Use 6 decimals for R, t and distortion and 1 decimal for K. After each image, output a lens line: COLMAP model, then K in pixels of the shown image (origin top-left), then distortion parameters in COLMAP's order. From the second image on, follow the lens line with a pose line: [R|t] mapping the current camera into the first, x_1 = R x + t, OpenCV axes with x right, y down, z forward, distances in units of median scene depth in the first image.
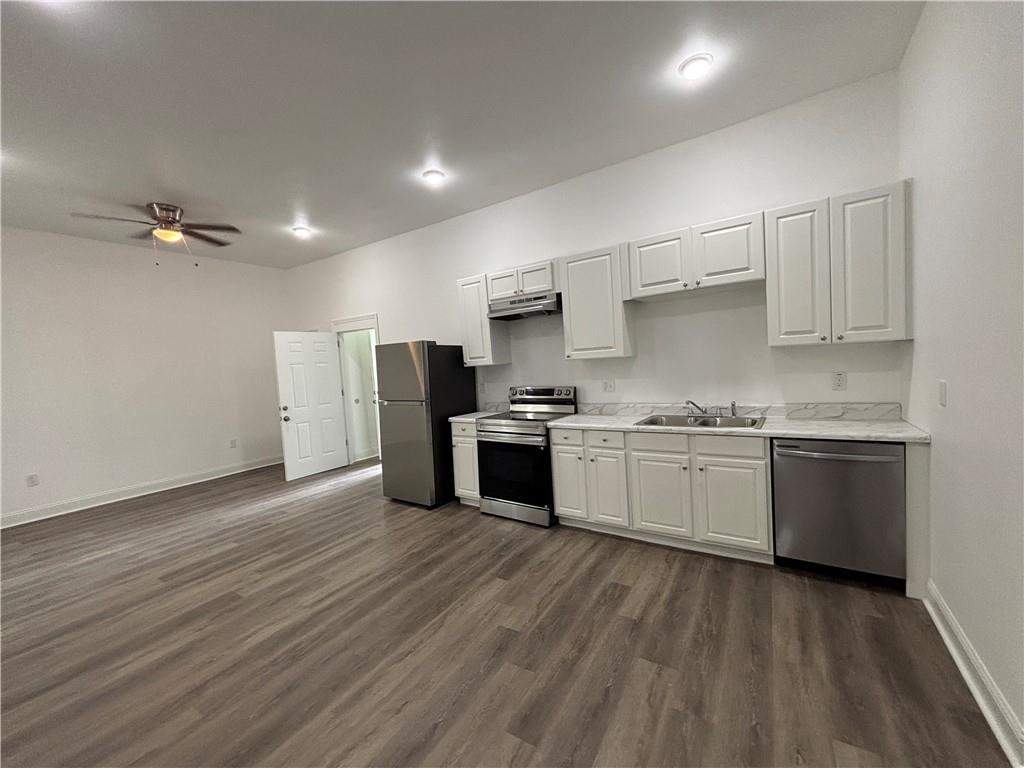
lens RADIAL K [[411.9, 0, 509.4], [0, 411.9, 384.0], [0, 0, 1]] dist [0.000340, 0.000296]
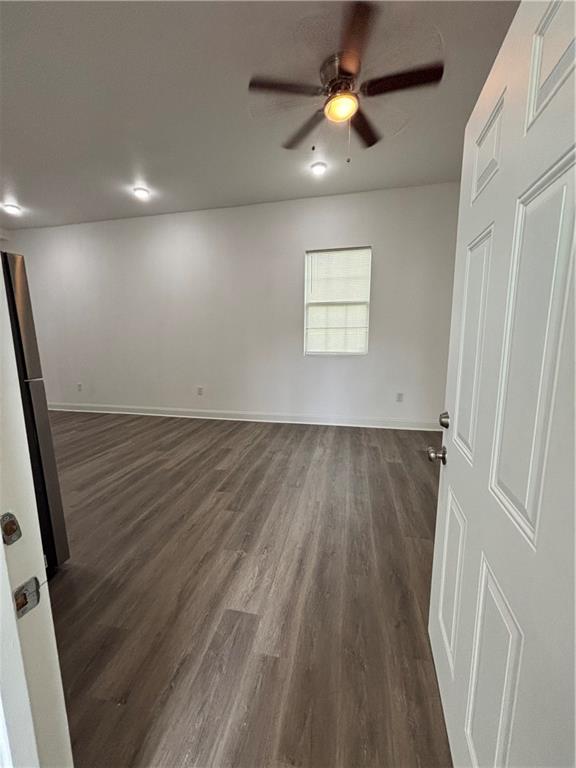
lens RADIAL K [[311.8, 0, 289.7], [0, 311.8, 381.8], [0, 0, 1]] dist [-0.000891, -0.000103]
pose [[-0.934689, 0.120410, -0.334452, -0.593668], [0.043950, 0.972808, 0.227406, -0.034181], [0.352739, 0.197854, -0.914565, 1.819331]]
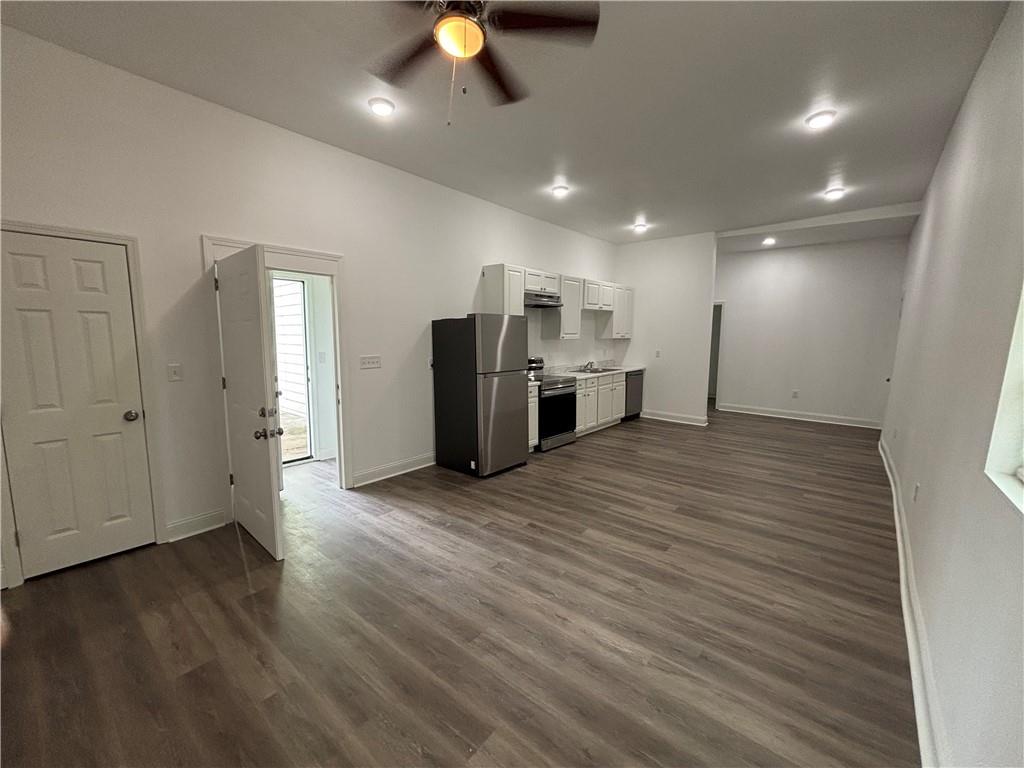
lens RADIAL K [[408.2, 0, 509.5], [0, 408.2, 382.3], [0, 0, 1]] dist [0.003159, 0.000420]
pose [[0.123628, -0.052664, 0.990930, -1.539952], [0.044457, 0.997882, 0.047487, 0.024983], [-0.991332, 0.038183, 0.125708, 1.047753]]
